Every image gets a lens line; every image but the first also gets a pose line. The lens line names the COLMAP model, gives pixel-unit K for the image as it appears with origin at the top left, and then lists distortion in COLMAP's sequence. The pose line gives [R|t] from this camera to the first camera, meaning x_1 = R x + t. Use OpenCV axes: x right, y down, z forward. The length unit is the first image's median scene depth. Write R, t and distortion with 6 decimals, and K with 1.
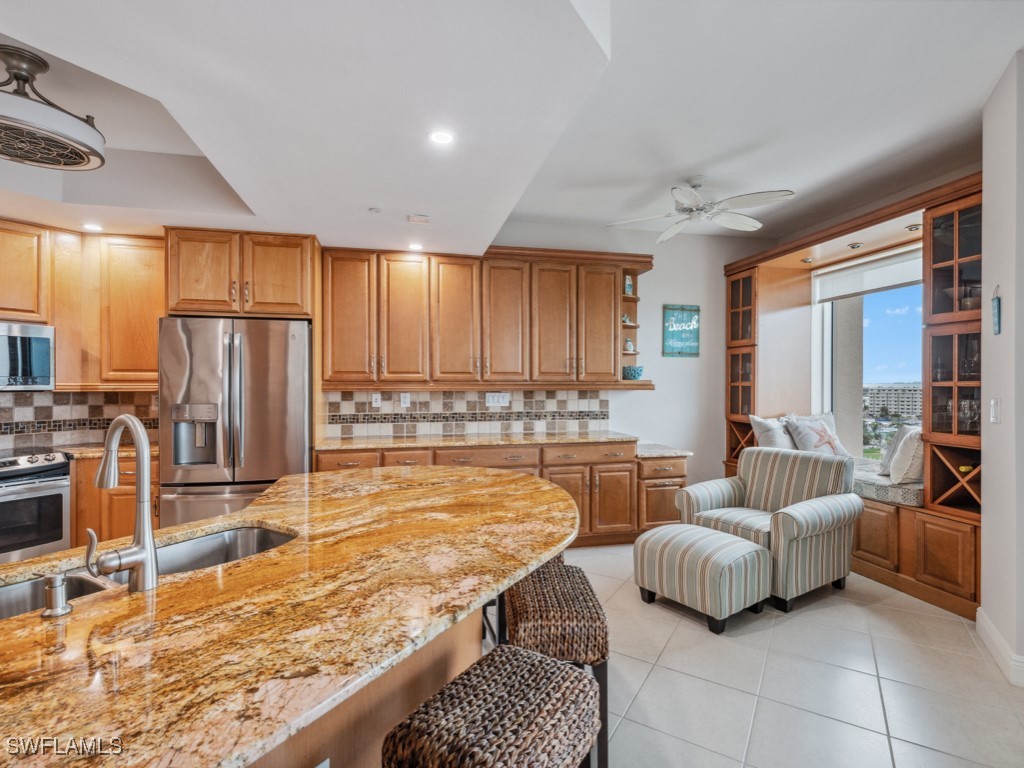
lens RADIAL K [[490.3, 0, 507.5], [0, 490.3, 384.0], [0, 0, 1]] dist [0.013993, -0.000568]
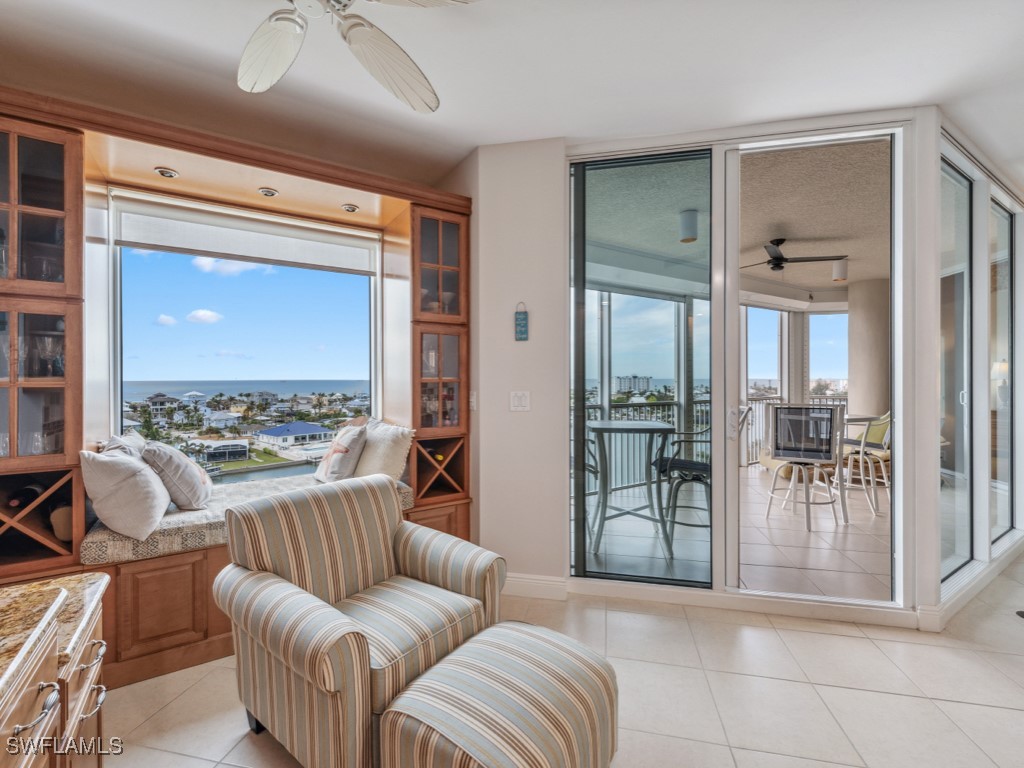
lens RADIAL K [[449.3, 0, 508.8], [0, 449.3, 378.3], [0, 0, 1]] dist [0.012146, -0.000877]
pose [[-0.359485, -0.000239, 0.933151, -0.051728], [0.004887, 0.999986, 0.002139, -0.004503], [-0.933138, 0.005329, -0.359479, 0.925134]]
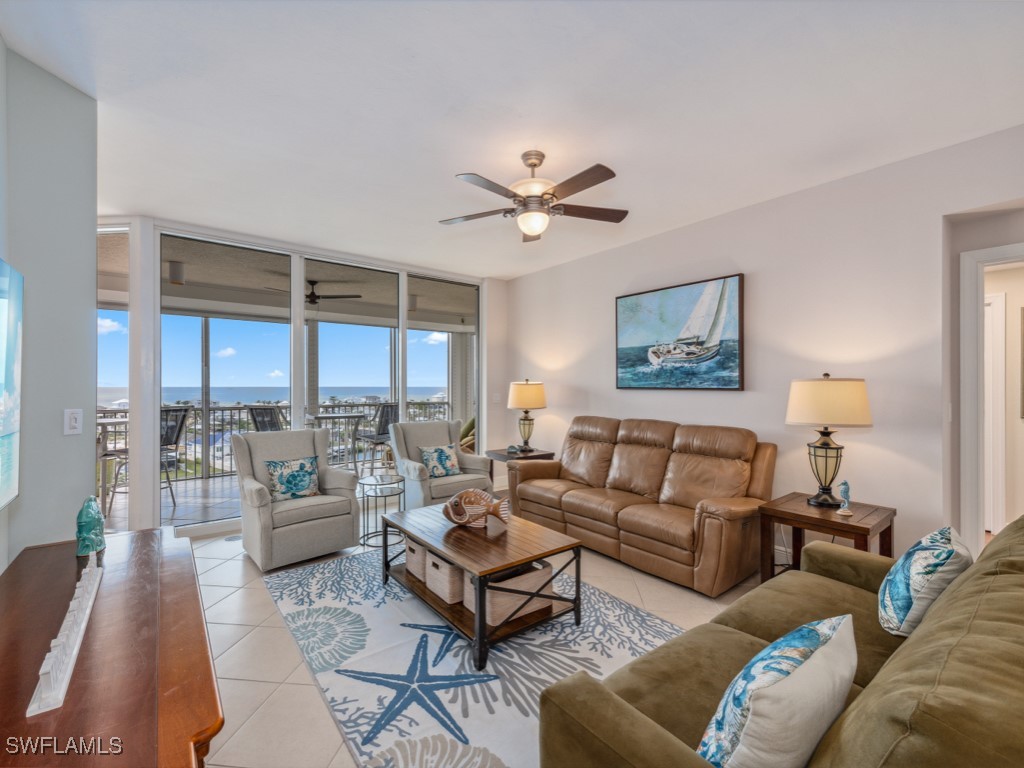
lens RADIAL K [[447.3, 0, 507.9], [0, 447.3, 383.1], [0, 0, 1]] dist [0.013725, -0.000812]
pose [[-0.441407, 0.004733, 0.897294, -0.942389], [0.002295, 0.999989, -0.004146, -0.003136], [-0.897304, 0.000229, -0.441413, -0.158830]]
